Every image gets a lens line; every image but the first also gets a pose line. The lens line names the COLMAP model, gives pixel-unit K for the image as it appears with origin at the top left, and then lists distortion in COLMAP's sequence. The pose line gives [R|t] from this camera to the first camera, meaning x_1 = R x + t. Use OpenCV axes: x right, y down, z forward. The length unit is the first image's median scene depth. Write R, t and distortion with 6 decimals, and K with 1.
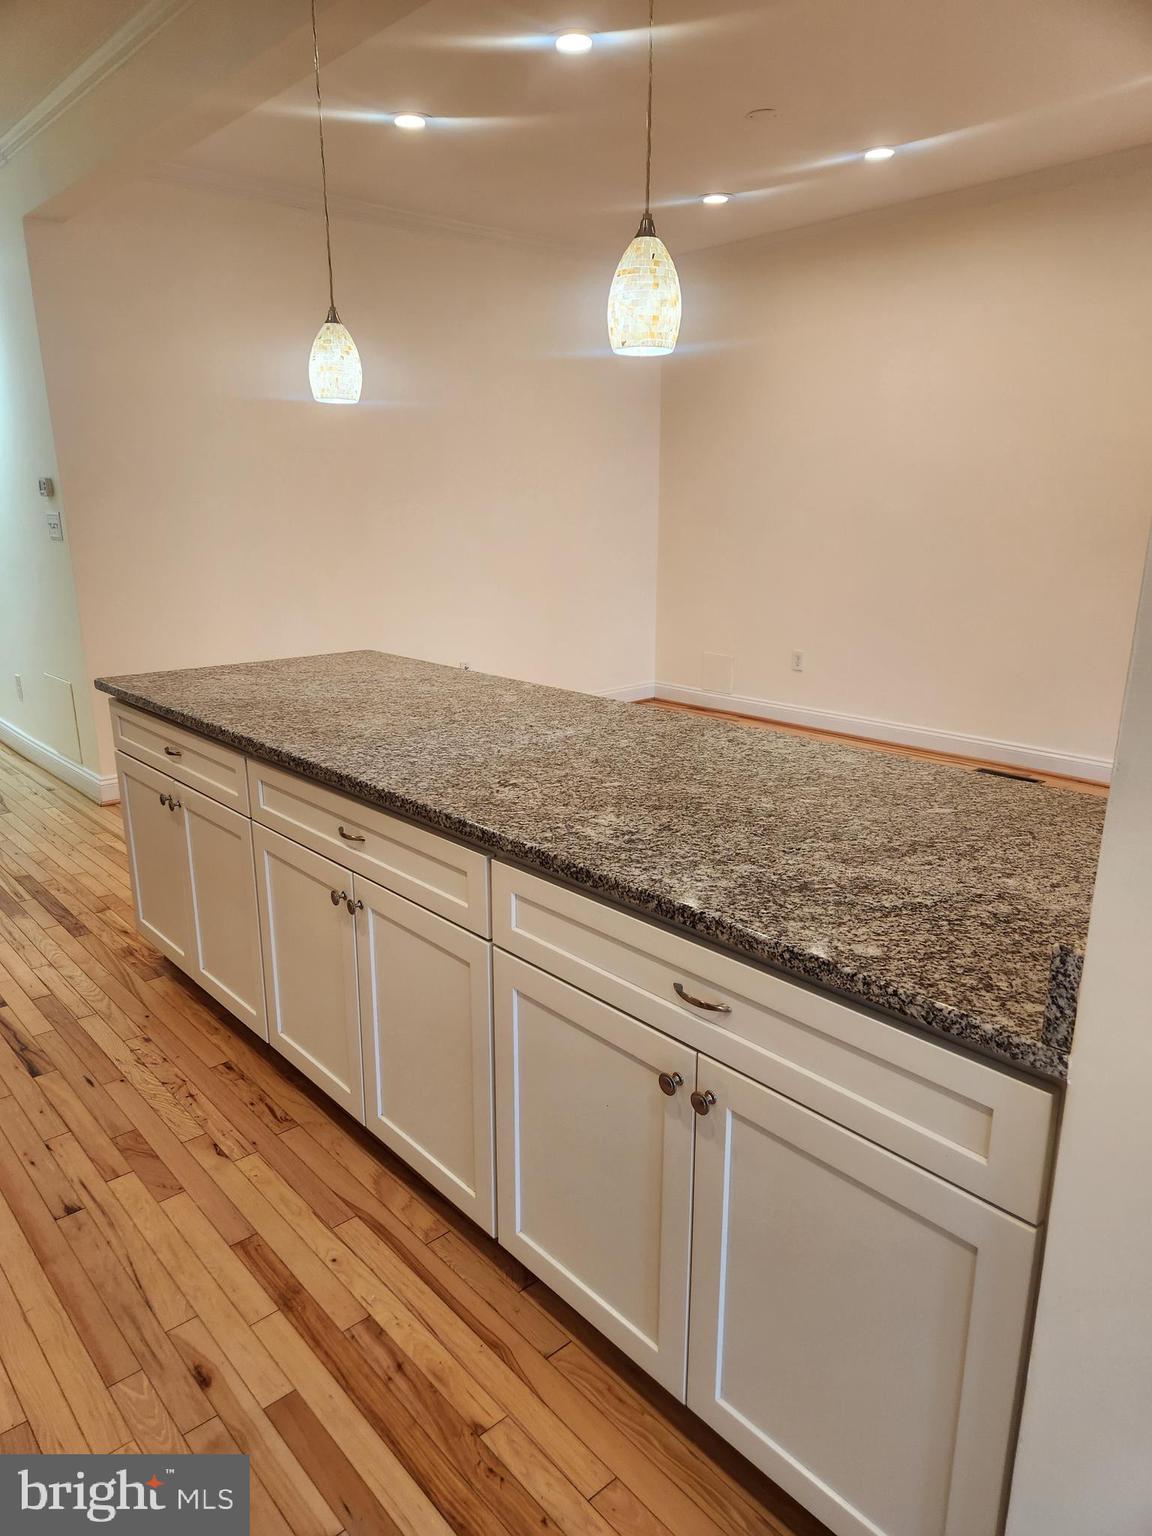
lens RADIAL K [[1022.9, 0, 576.0], [0, 1022.9, 768.0], [0, 0, 1]] dist [0.057478, -0.039391]
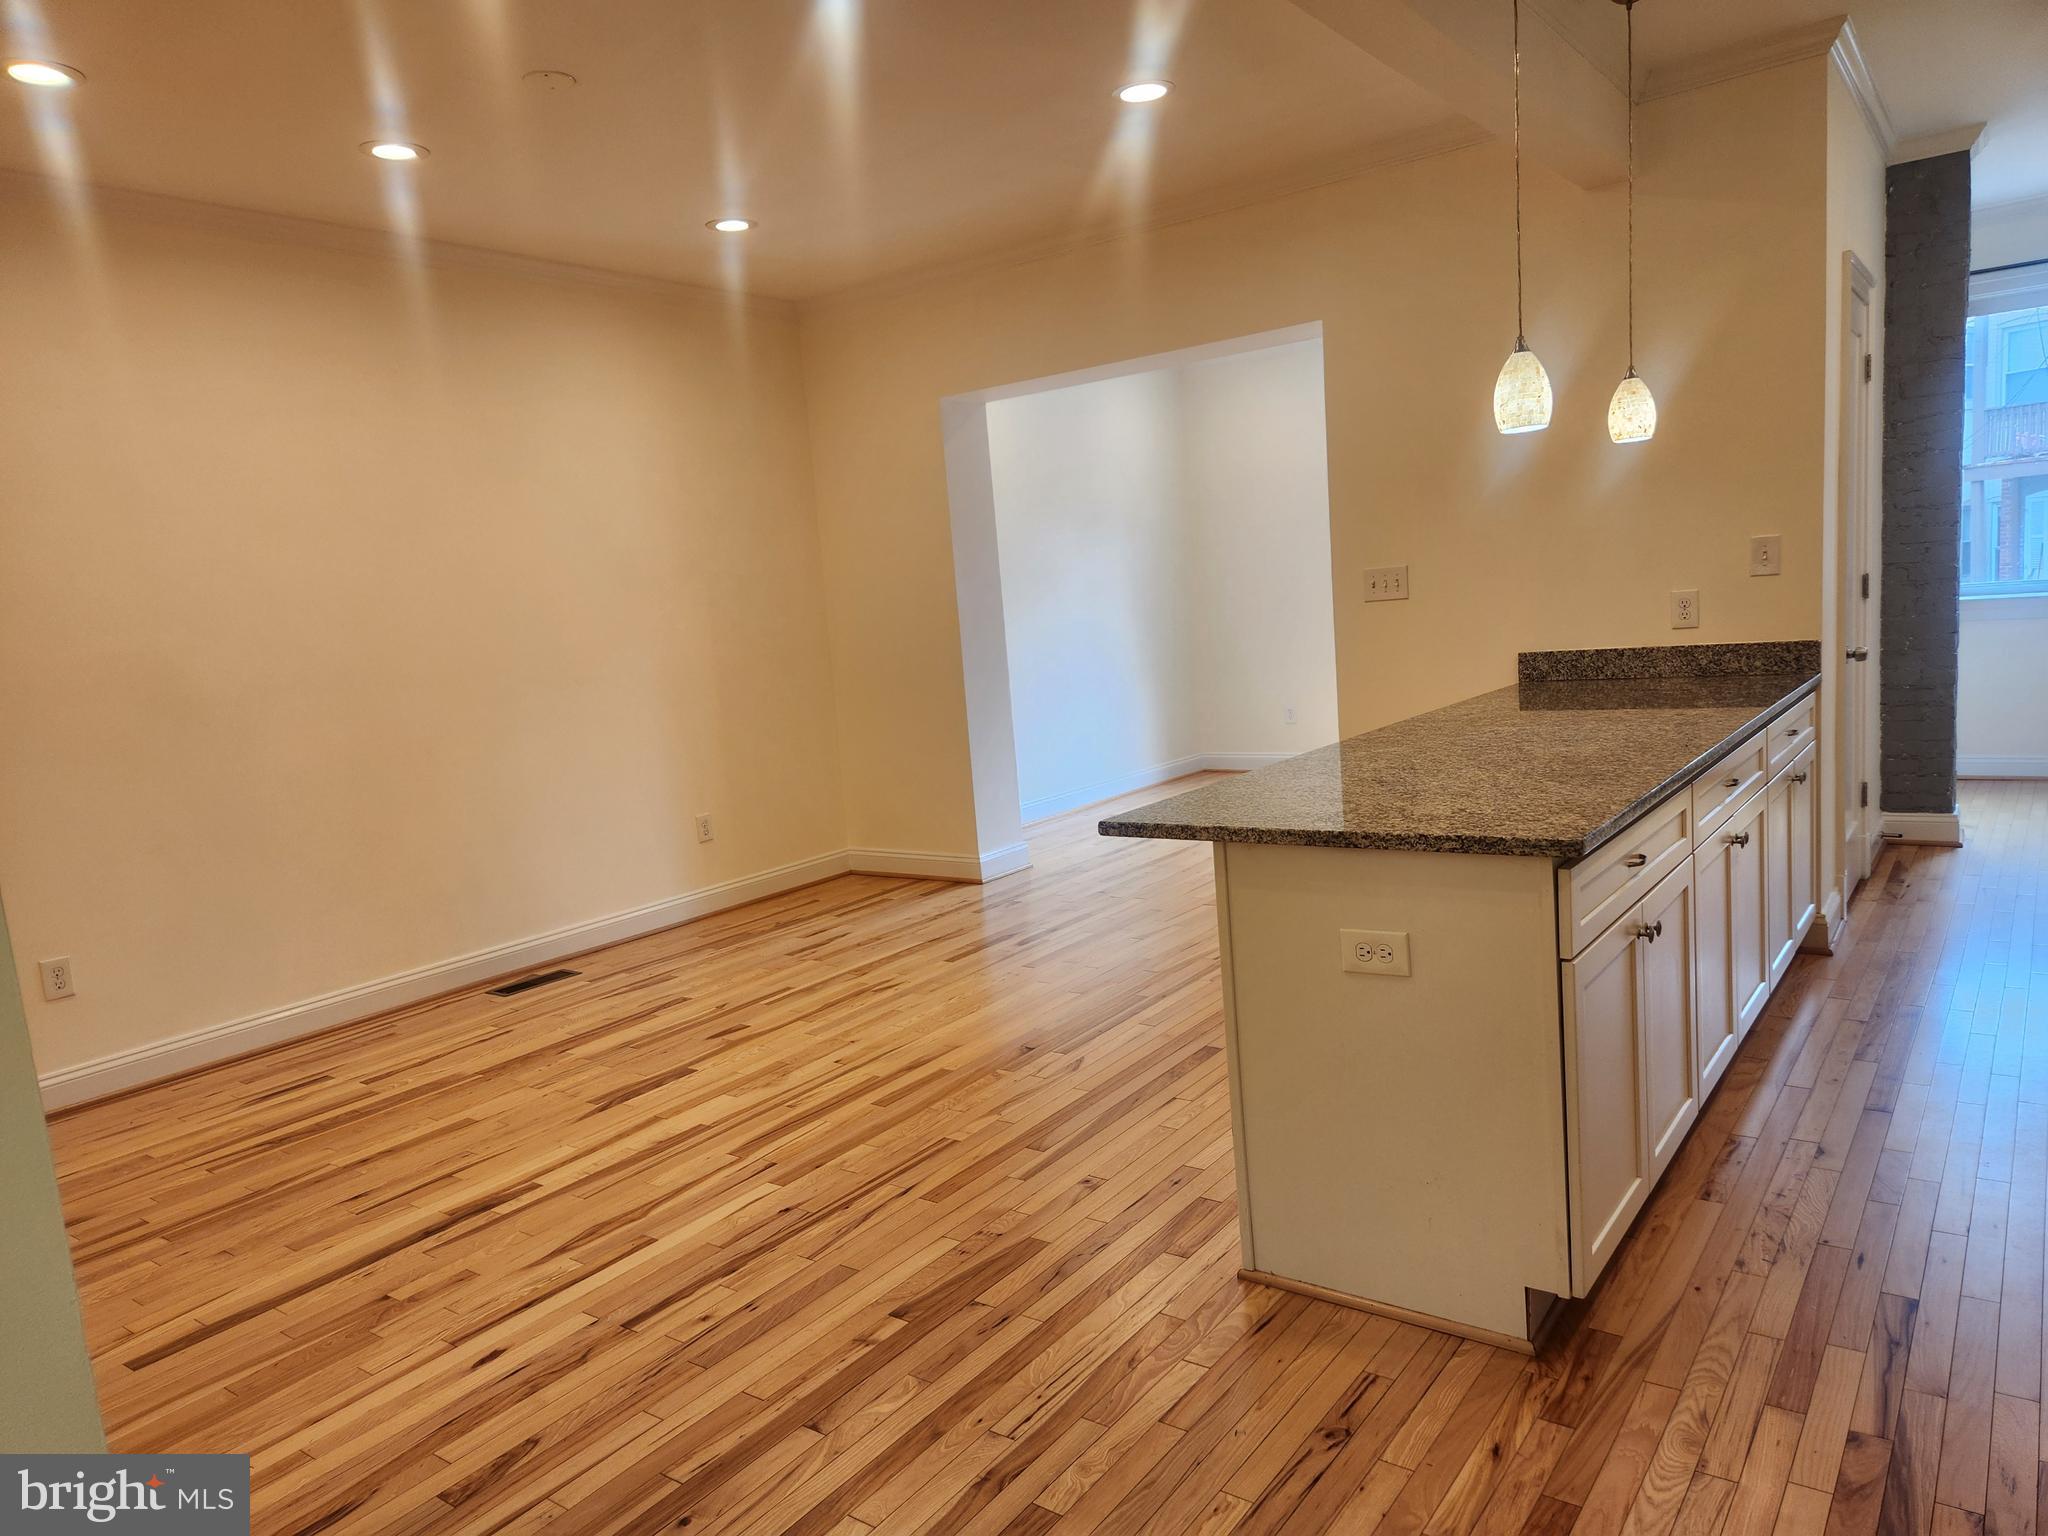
lens RADIAL K [[1363.8, 0, 1029.7], [0, 1363.8, 760.4], [0, 0, 1]] dist [0.057478, -0.039391]
pose [[-0.201234, -0.102674, 0.974147, -1.170563], [0.329134, 0.929583, 0.165968, -0.360434], [-0.922592, 0.354023, -0.153270, 1.435423]]
